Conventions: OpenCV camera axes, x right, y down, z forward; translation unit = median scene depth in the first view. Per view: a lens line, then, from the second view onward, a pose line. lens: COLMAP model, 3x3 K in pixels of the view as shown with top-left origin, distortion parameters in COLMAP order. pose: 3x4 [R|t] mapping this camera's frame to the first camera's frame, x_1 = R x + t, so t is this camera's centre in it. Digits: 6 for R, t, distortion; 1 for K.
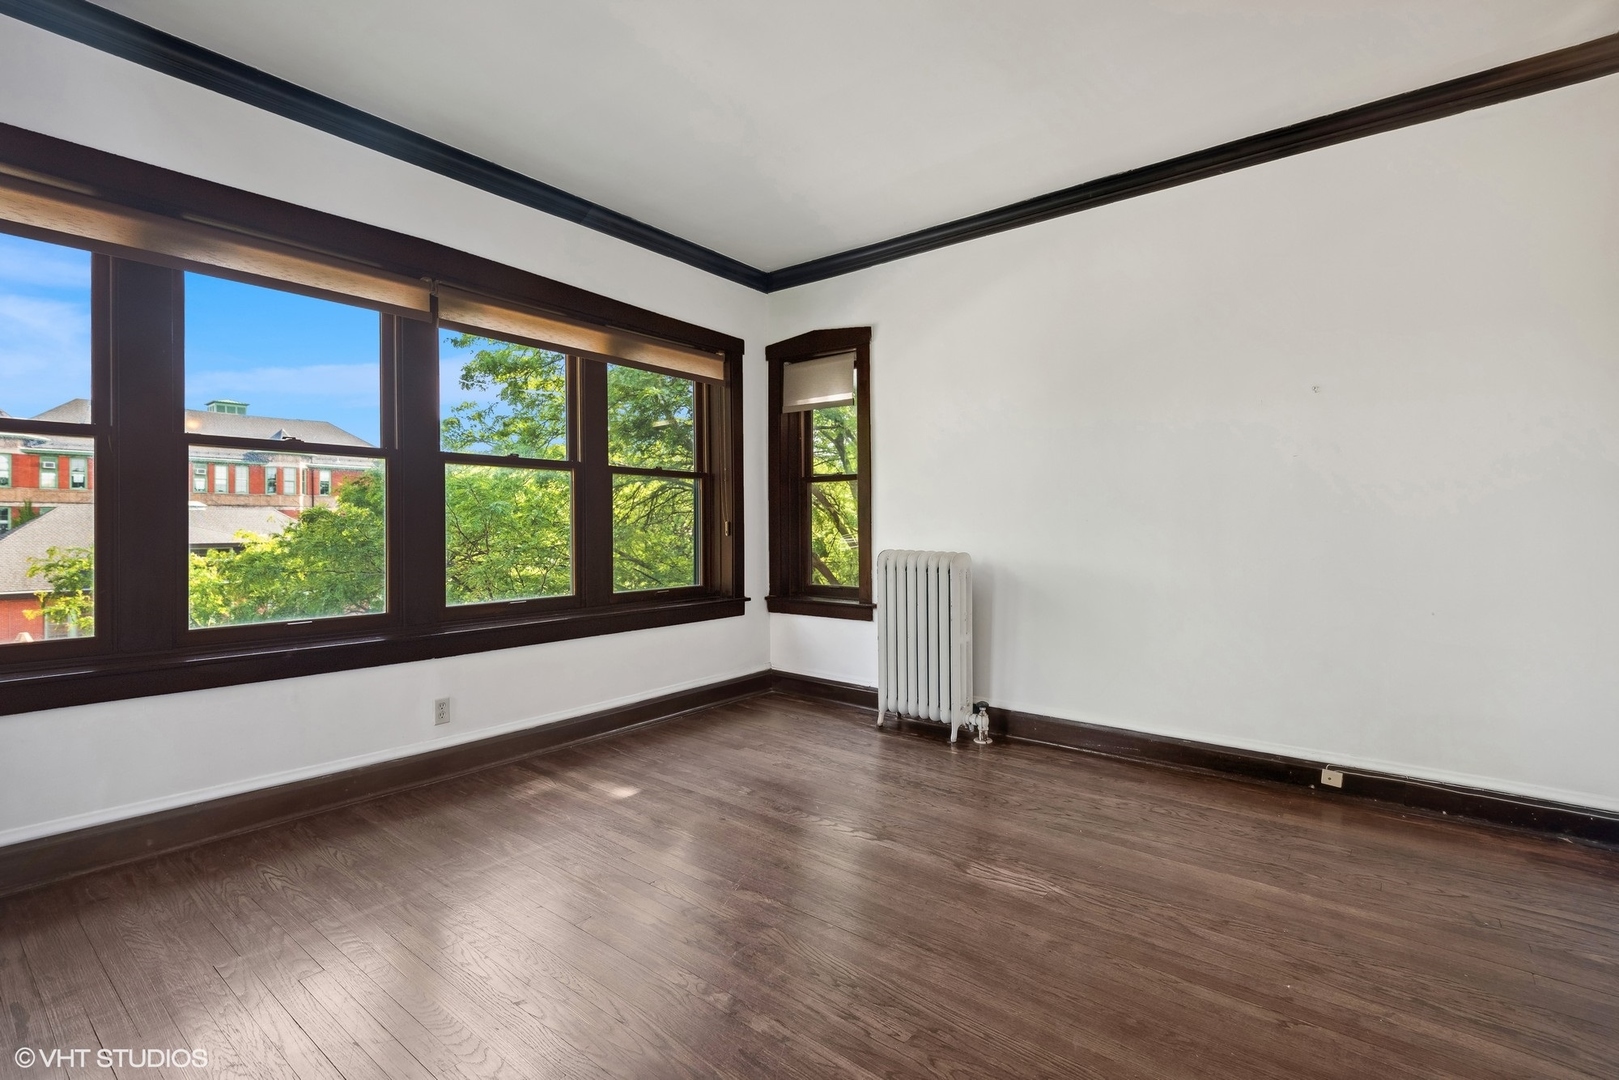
lens RADIAL K [[769.9, 0, 782.5], [0, 769.9, 513.3], [0, 0, 1]] dist [0.033247, -0.009289]
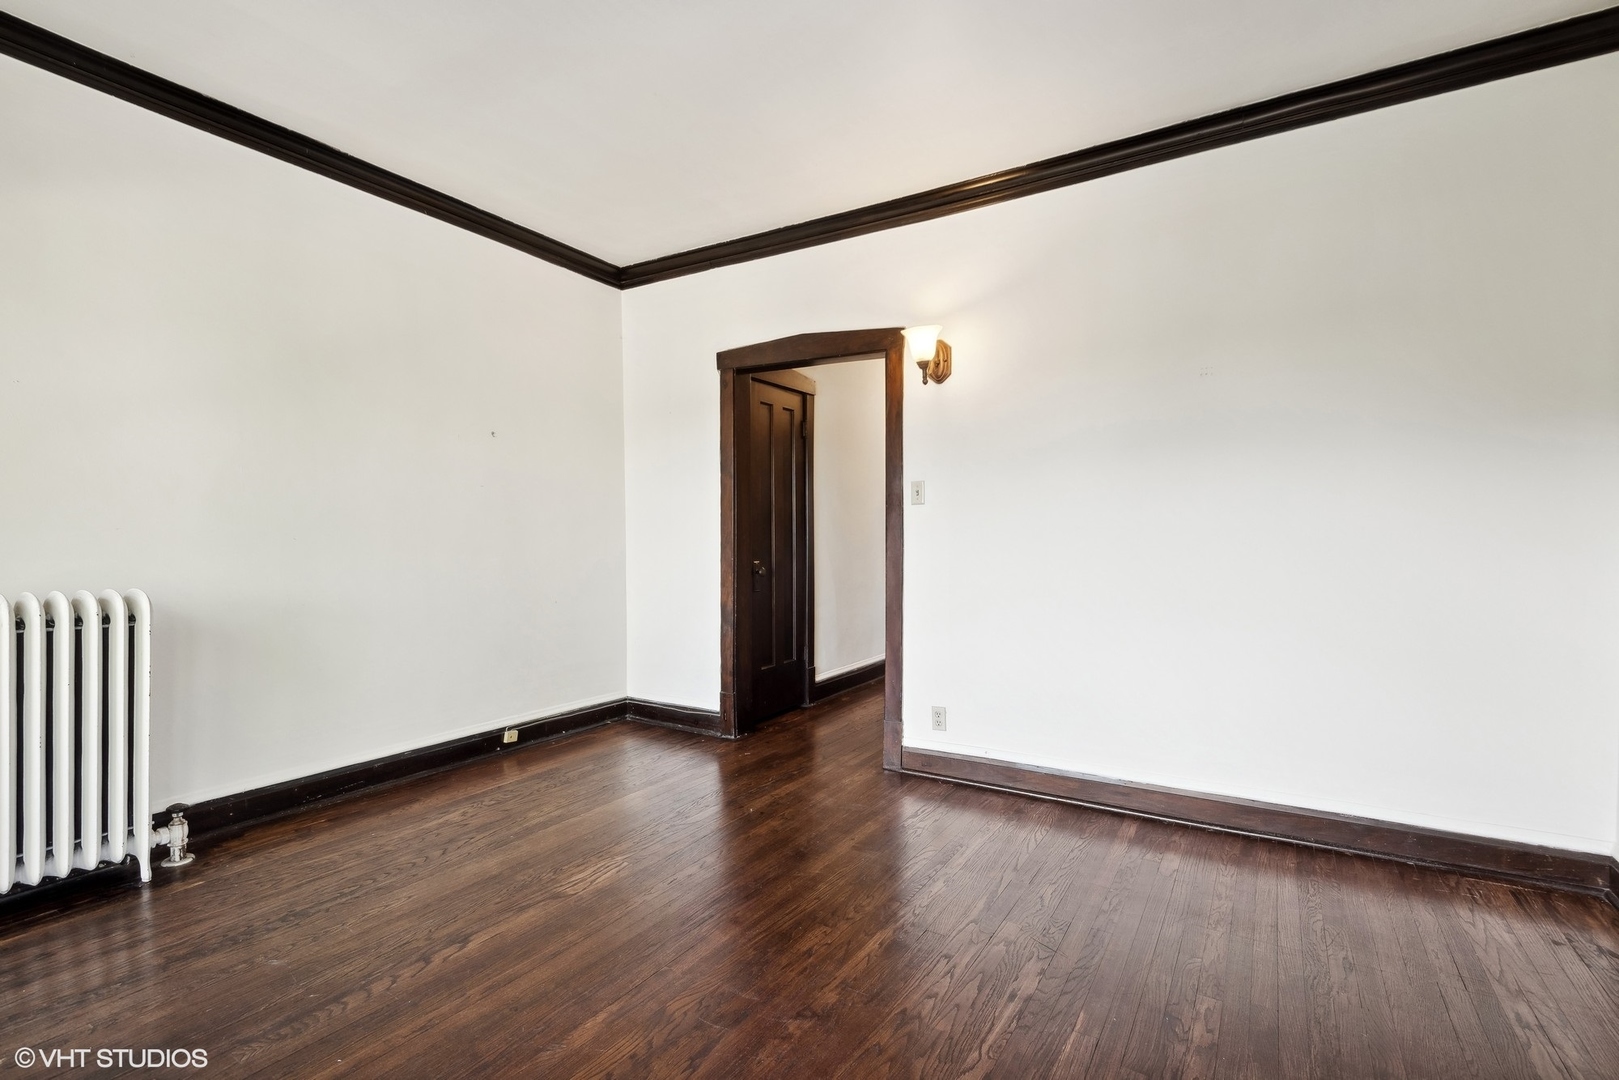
lens RADIAL K [[769.9, 0, 815.1], [0, 769.9, 539.9], [0, 0, 1]] dist [0.033247, -0.009289]
pose [[-0.141235, -0.005915, 0.989958, -0.635367], [-0.007777, 0.999958, 0.004865, 0.001920], [-0.989946, -0.007012, -0.141275, 0.675088]]
